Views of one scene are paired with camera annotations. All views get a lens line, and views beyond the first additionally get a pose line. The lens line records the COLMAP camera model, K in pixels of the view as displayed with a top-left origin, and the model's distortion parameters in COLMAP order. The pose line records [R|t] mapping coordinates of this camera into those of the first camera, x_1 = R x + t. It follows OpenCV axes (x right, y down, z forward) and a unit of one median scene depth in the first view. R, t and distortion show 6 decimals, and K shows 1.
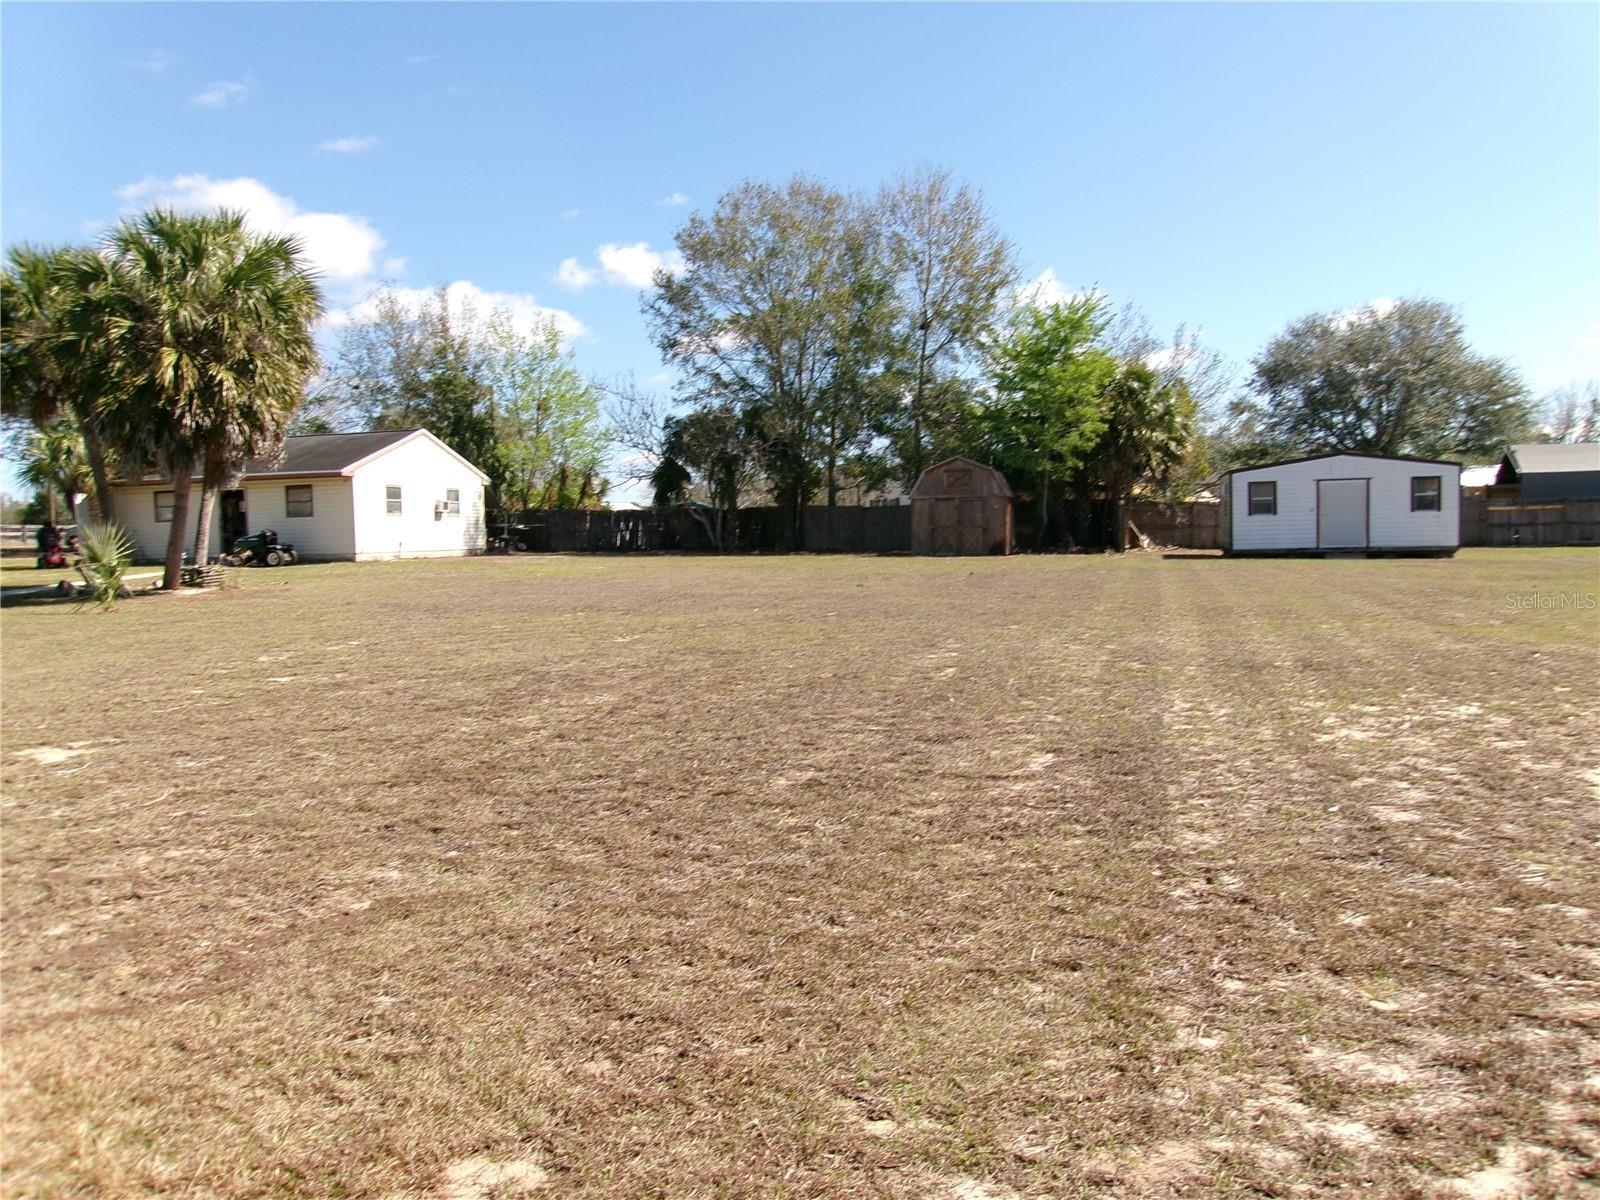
lens RADIAL K [[1249.4, 0, 794.9], [0, 1249.4, 599.5], [0, 0, 1]] dist [-0.022519, 0.017607]
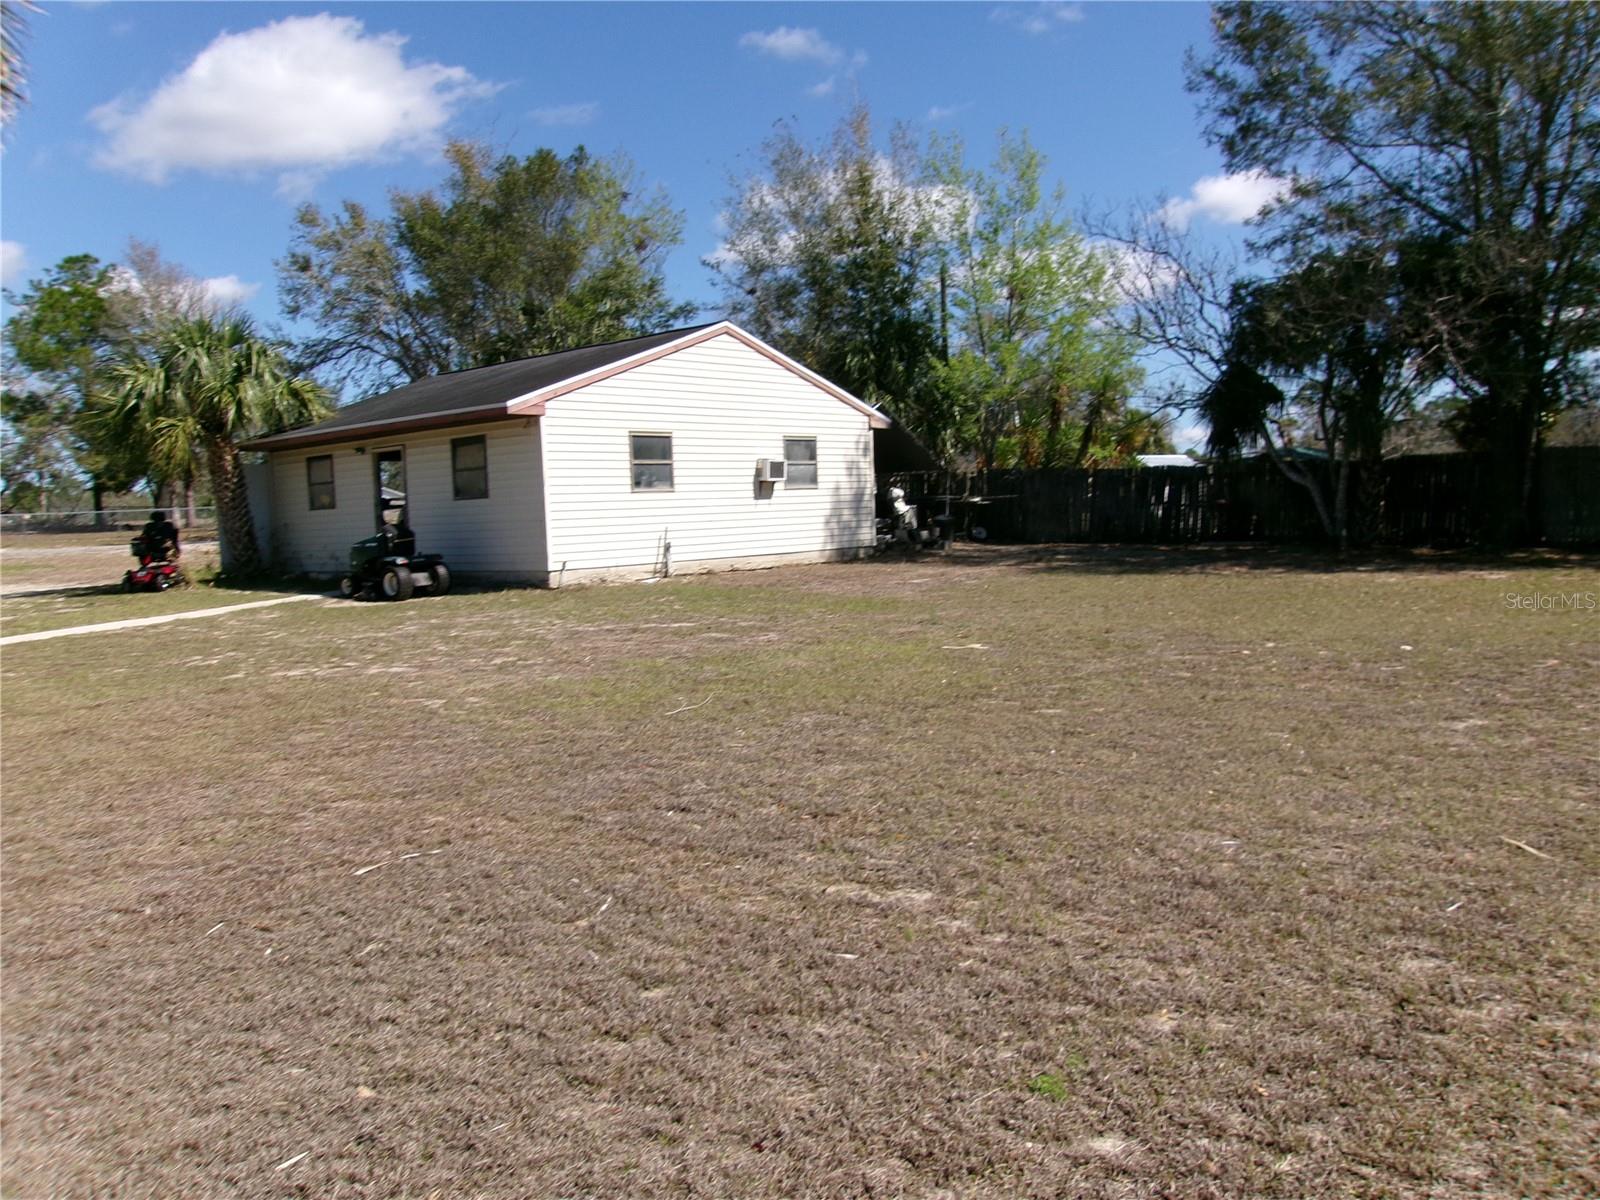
lens RADIAL K [[1249.4, 0, 804.9], [0, 1249.4, 598.8], [0, 0, 1]] dist [-0.022519, 0.017607]
pose [[0.892491, 0.021111, -0.450570, -0.029015], [-0.005322, 0.999327, 0.036281, -0.036332], [0.451033, -0.029982, 0.892004, 0.488909]]
